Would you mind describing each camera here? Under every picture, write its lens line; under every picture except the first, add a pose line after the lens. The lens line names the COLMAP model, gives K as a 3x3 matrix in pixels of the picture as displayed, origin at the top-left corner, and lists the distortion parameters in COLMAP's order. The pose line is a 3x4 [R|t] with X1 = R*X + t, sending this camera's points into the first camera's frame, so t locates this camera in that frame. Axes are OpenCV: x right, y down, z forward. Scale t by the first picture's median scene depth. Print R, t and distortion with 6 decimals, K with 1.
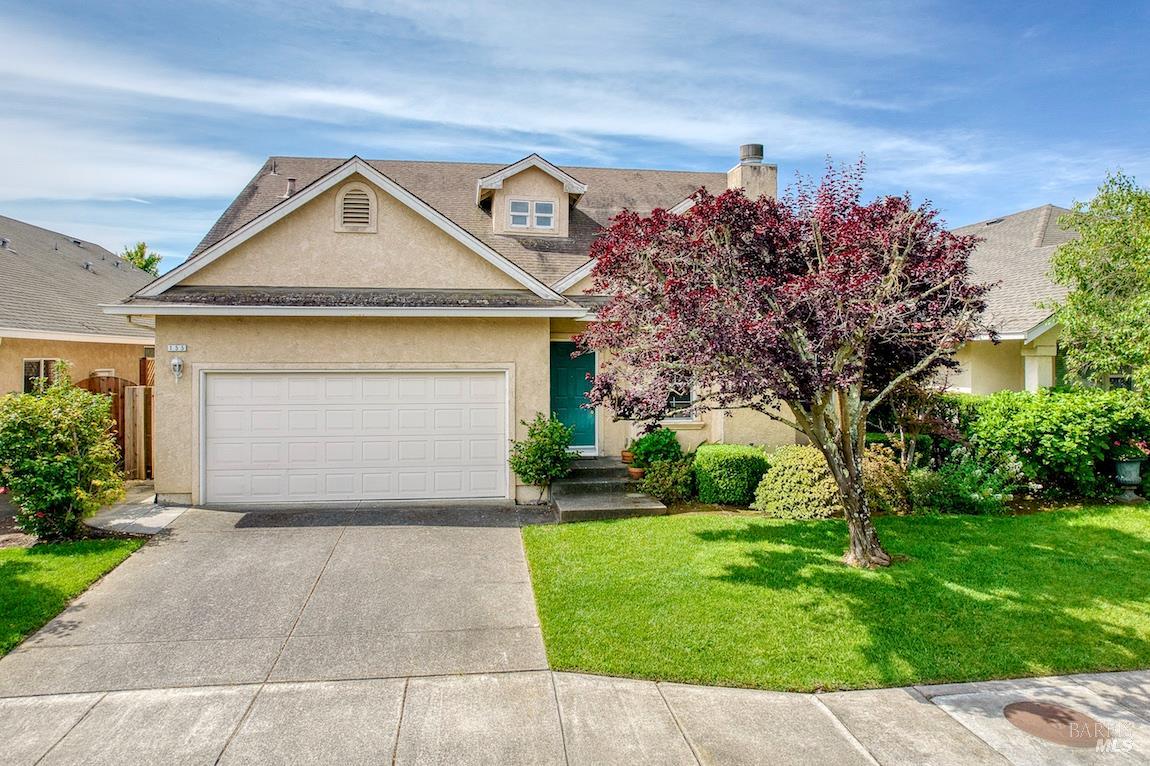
lens RADIAL K [[716.0, 0, 575.0], [0, 716.0, 383.0], [0, 0, 1]] dist [-0.068837, 0.000162]
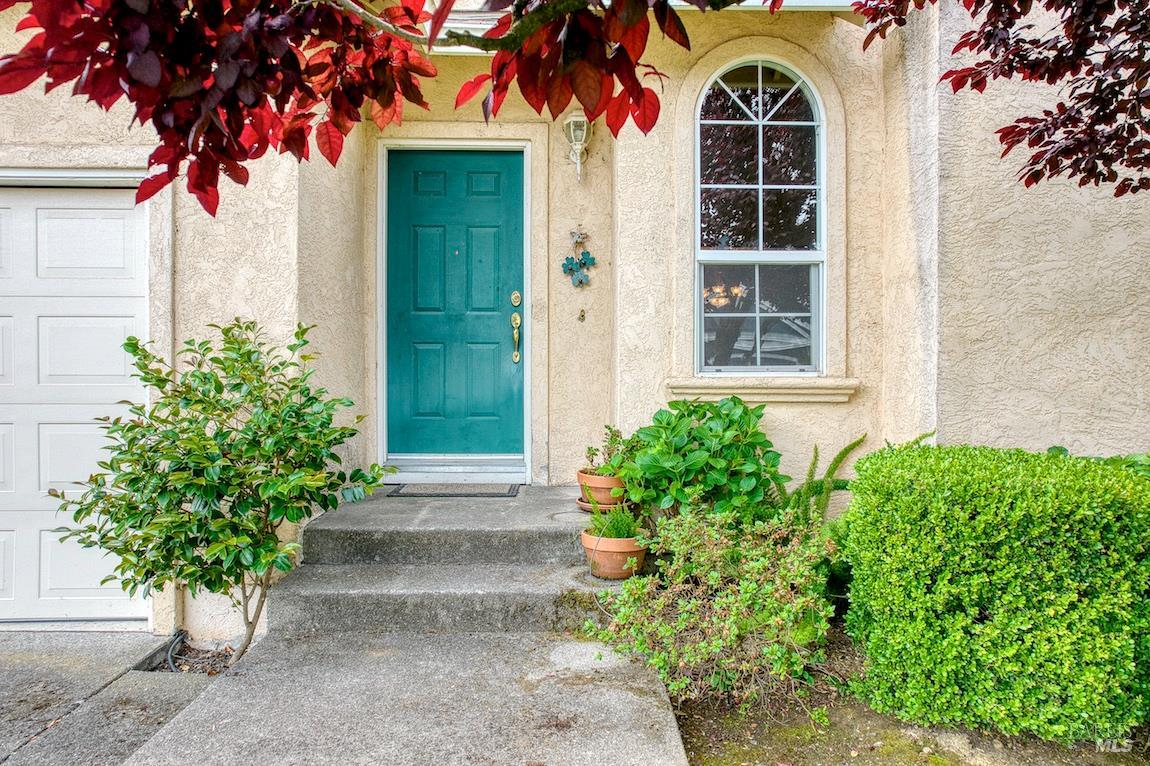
lens RADIAL K [[716.0, 0, 575.0], [0, 716.0, 383.0], [0, 0, 1]] dist [-0.068837, 0.000162]
pose [[0.992748, 0.001752, -0.120203, 0.103929], [-0.004617, 0.999712, -0.023560, 0.067724], [0.120127, 0.023944, 0.992470, 0.725701]]
